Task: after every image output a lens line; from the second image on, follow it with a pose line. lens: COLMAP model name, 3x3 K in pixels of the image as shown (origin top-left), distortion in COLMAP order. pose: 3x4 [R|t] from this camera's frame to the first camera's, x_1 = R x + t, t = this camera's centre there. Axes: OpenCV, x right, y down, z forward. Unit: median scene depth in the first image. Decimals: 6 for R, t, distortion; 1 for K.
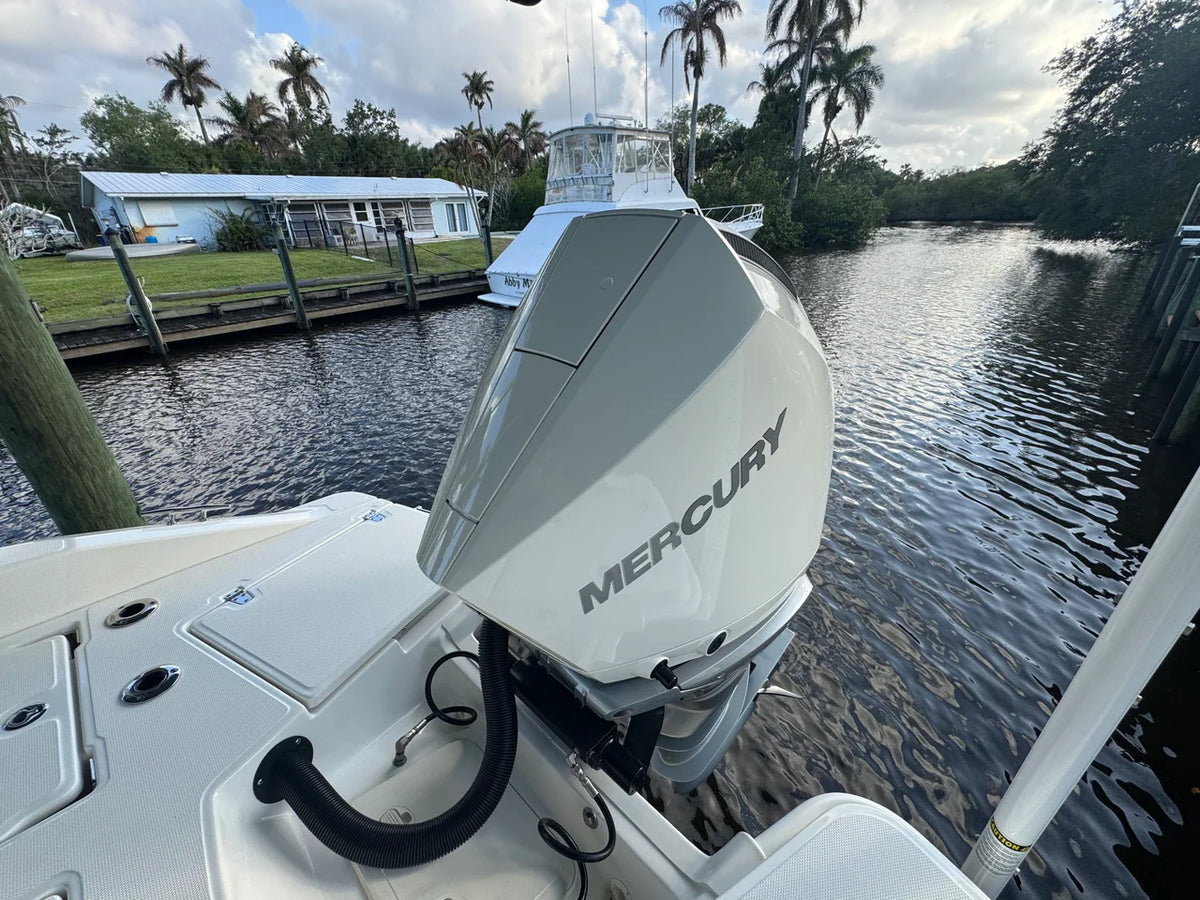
lens RADIAL K [[488.4, 0, 597.0], [0, 488.4, 448.0], [0, 0, 1]] dist [-0.000358, -0.000481]
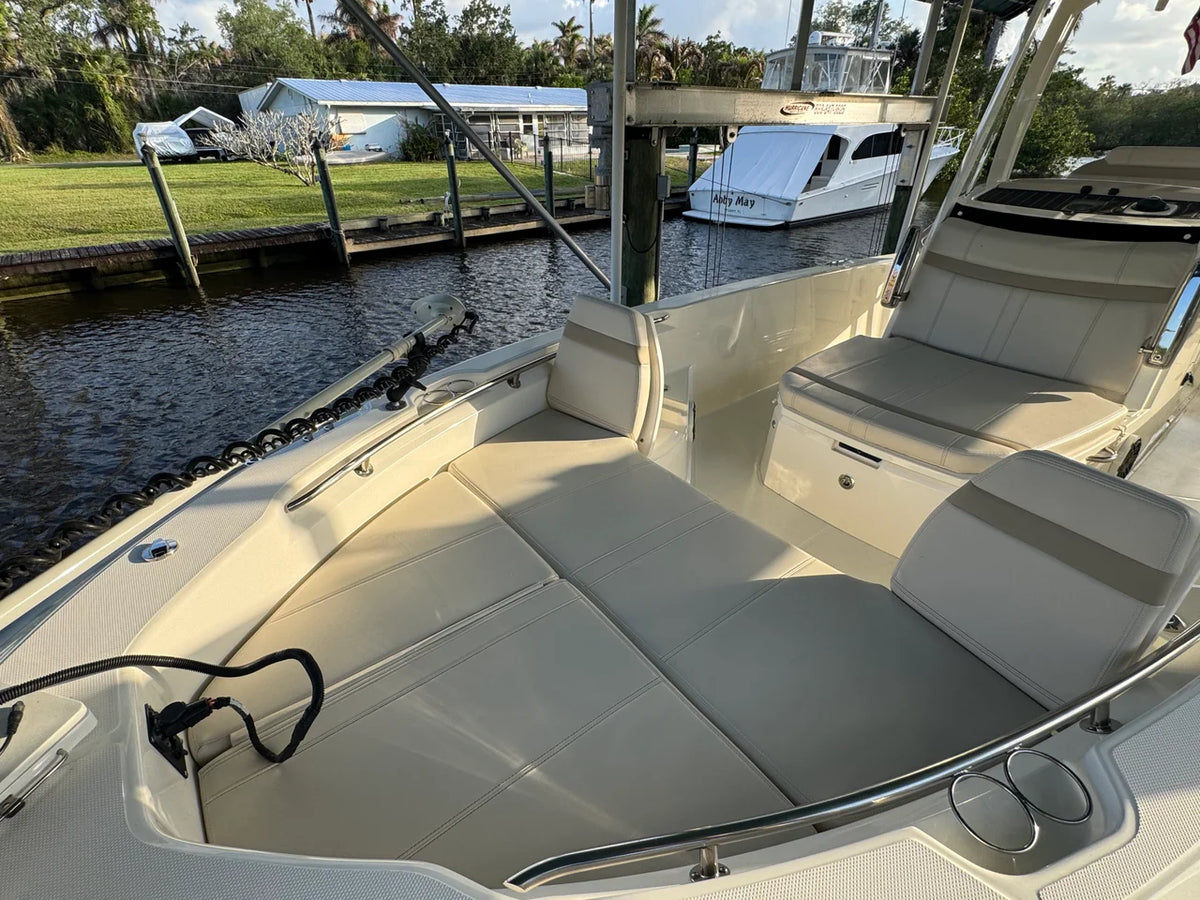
lens RADIAL K [[565.3, 0, 596.0], [0, 565.3, 448.3], [0, 0, 1]] dist [-0.000947, -0.000379]
pose [[0.990487, 0.086508, -0.107012, -0.141948], [-0.078931, 0.994194, 0.073128, 0.066345], [0.112717, -0.063986, 0.991565, -0.143725]]
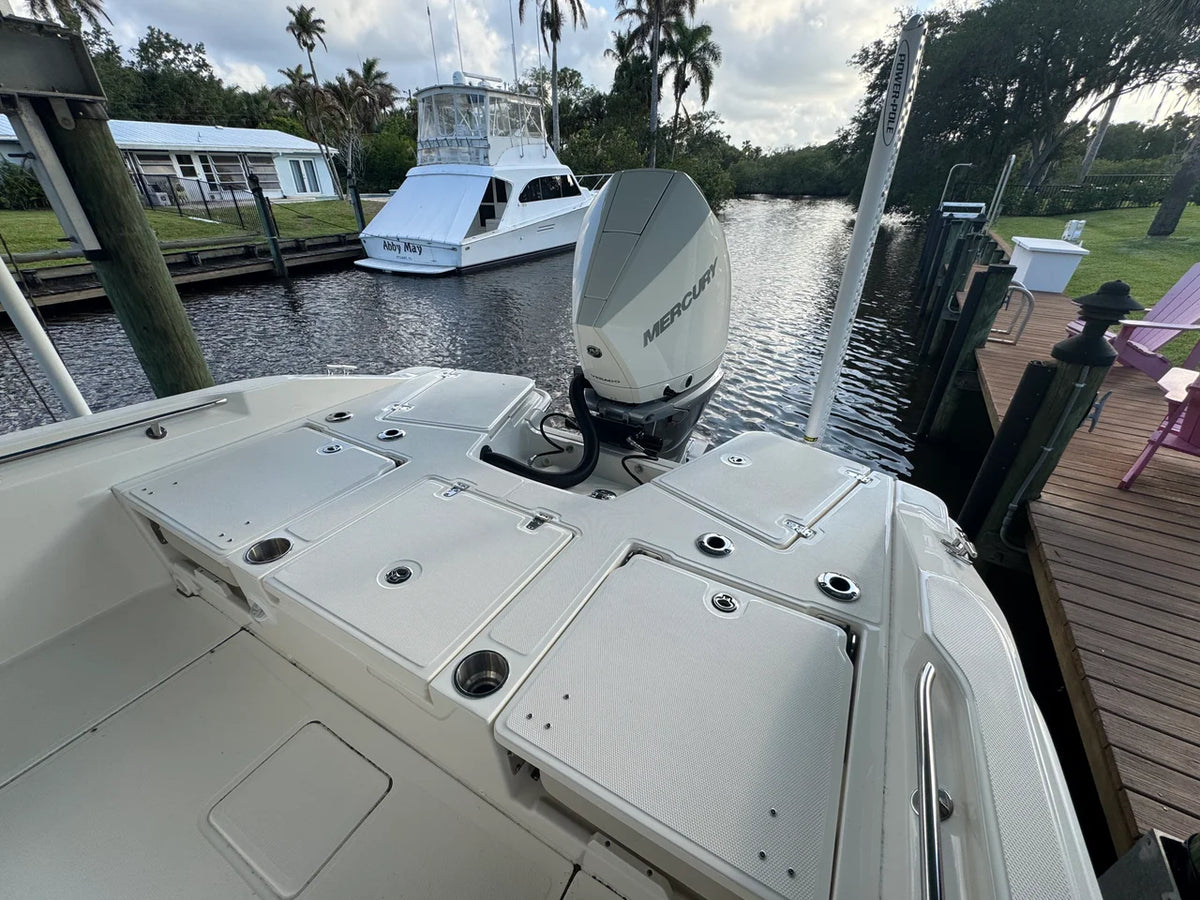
lens RADIAL K [[488.4, 0, 597.0], [0, 488.4, 448.0], [0, 0, 1]] dist [-0.000358, -0.000481]
pose [[0.968492, -0.093303, 0.230907, -0.020937], [0.080613, 0.994701, 0.063814, 0.016537], [-0.235637, -0.043189, 0.970881, -0.031110]]
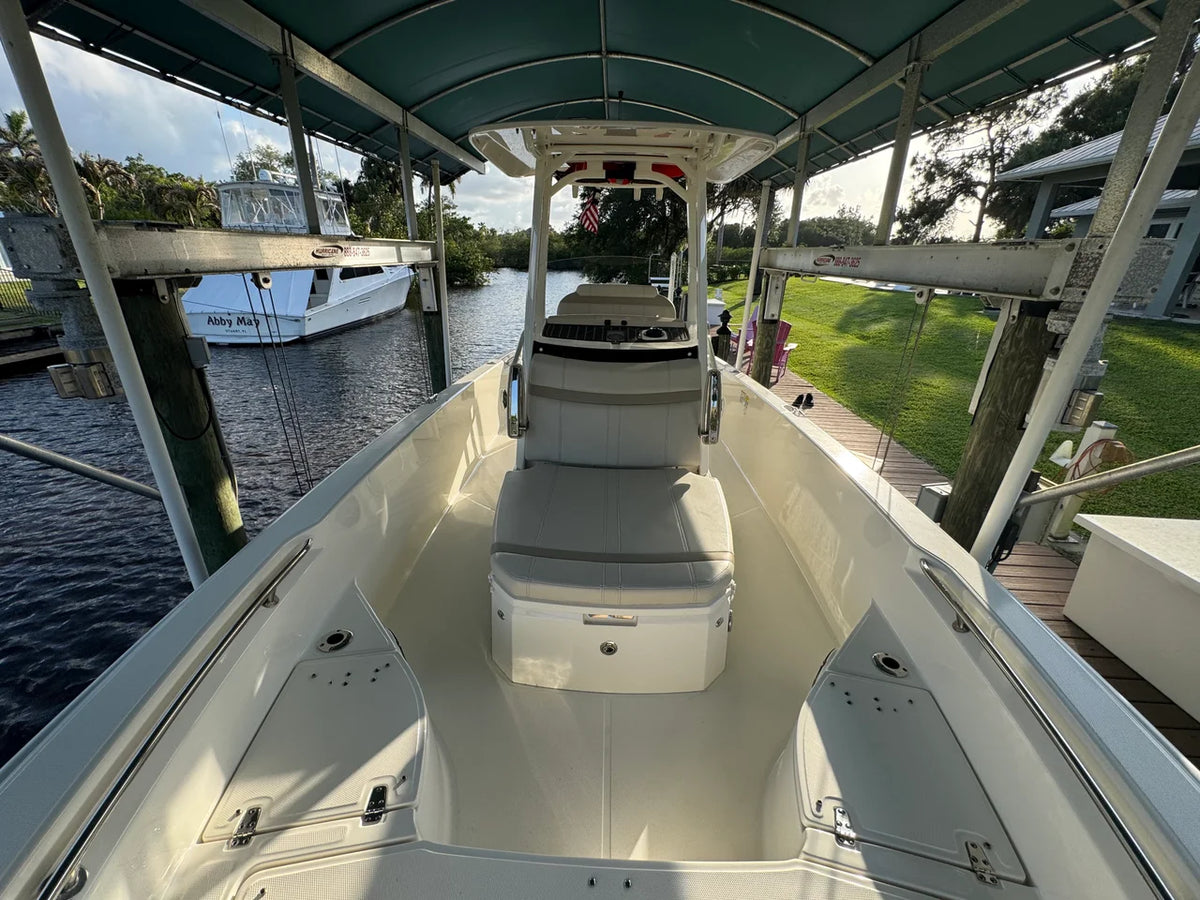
lens RADIAL K [[479.2, 0, 598.0], [0, 479.2, 448.3], [0, 0, 1]] dist [-0.001717, 0.000302]
pose [[0.740597, -0.213161, 0.637242, -0.149717], [0.255872, 0.966364, 0.025881, 0.049370], [-0.621325, 0.143885, 0.770229, -0.117889]]
